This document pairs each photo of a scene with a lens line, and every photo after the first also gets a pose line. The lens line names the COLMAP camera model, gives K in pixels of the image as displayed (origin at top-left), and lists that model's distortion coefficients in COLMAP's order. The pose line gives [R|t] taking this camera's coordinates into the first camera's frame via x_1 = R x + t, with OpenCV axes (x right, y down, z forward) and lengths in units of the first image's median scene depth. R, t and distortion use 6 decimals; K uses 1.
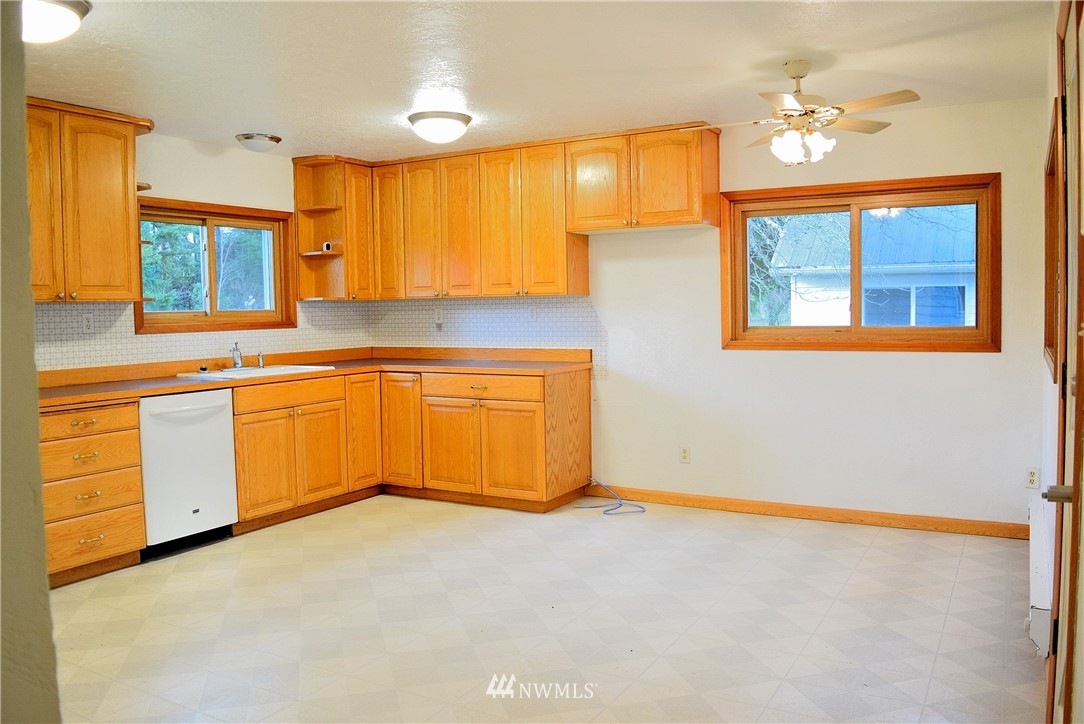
lens RADIAL K [[856.9, 0, 541.4], [0, 856.9, 362.9], [0, 0, 1]] dist [-0.087406, 0.009330]
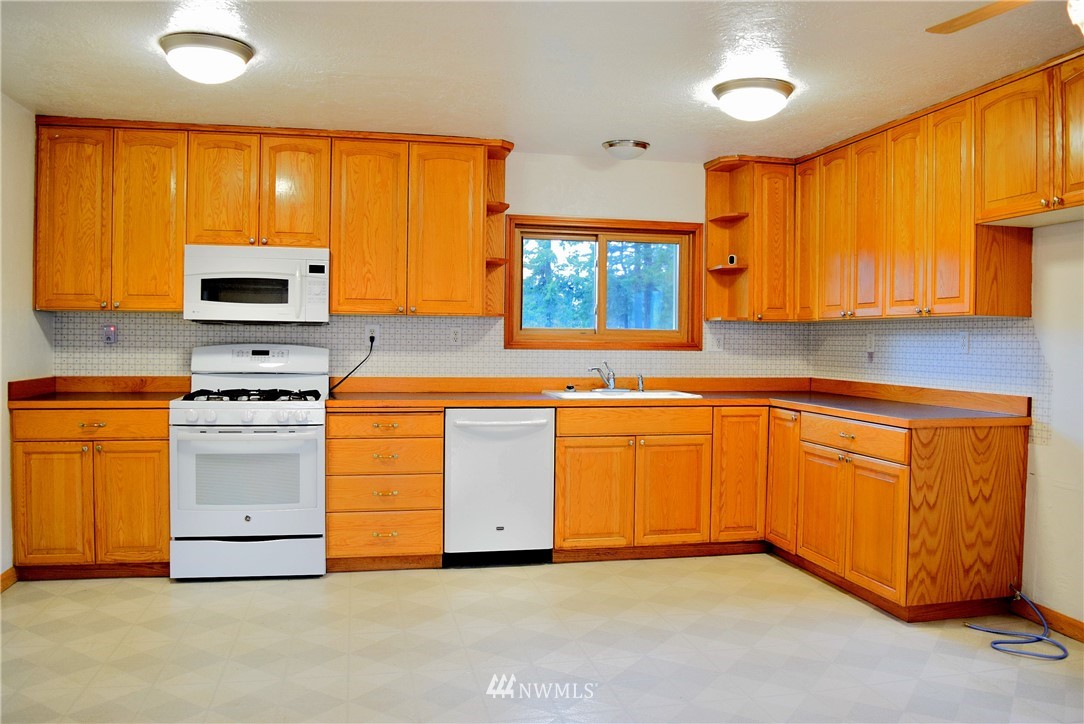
lens RADIAL K [[856.9, 0, 542.1], [0, 856.9, 359.8], [0, 0, 1]] dist [-0.087406, 0.009330]
pose [[0.671878, 0.041806, -0.739481, 0.297330], [-0.069953, 0.997525, -0.007163, -0.014577], [0.737351, 0.056541, 0.673139, 0.294239]]
